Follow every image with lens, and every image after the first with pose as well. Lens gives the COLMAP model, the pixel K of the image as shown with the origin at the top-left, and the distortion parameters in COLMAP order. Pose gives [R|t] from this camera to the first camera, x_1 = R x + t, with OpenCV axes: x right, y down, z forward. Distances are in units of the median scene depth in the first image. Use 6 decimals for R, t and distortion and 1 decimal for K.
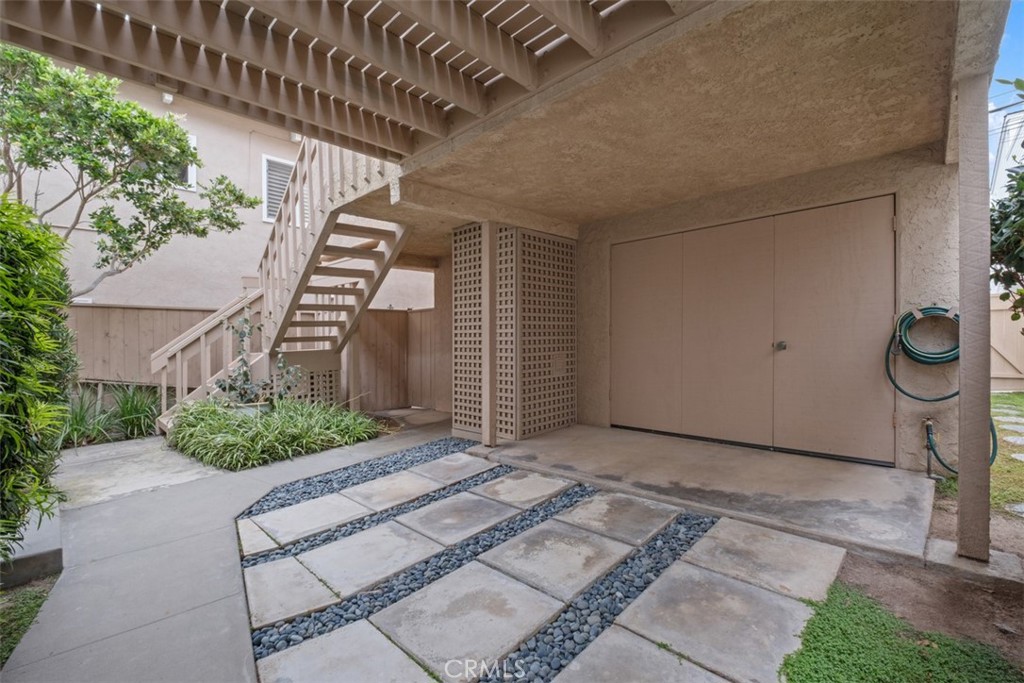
lens RADIAL K [[444.2, 0, 514.9], [0, 444.2, 335.9], [0, 0, 1]] dist [0.000915, -0.002141]
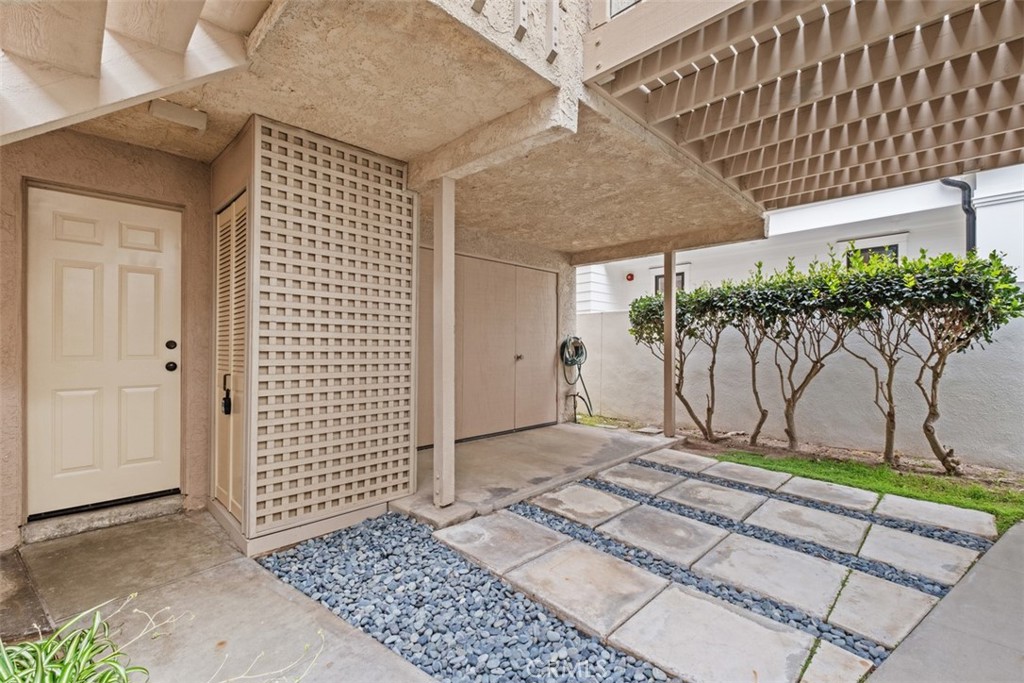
lens RADIAL K [[444.2, 0, 517.1], [0, 444.2, 350.2], [0, 0, 1]] dist [0.000915, -0.002141]
pose [[0.012999, 0.016631, 0.999777, -1.017062], [-0.003422, 0.999857, -0.016588, 0.028020], [-0.999910, -0.003206, 0.013054, 1.204435]]
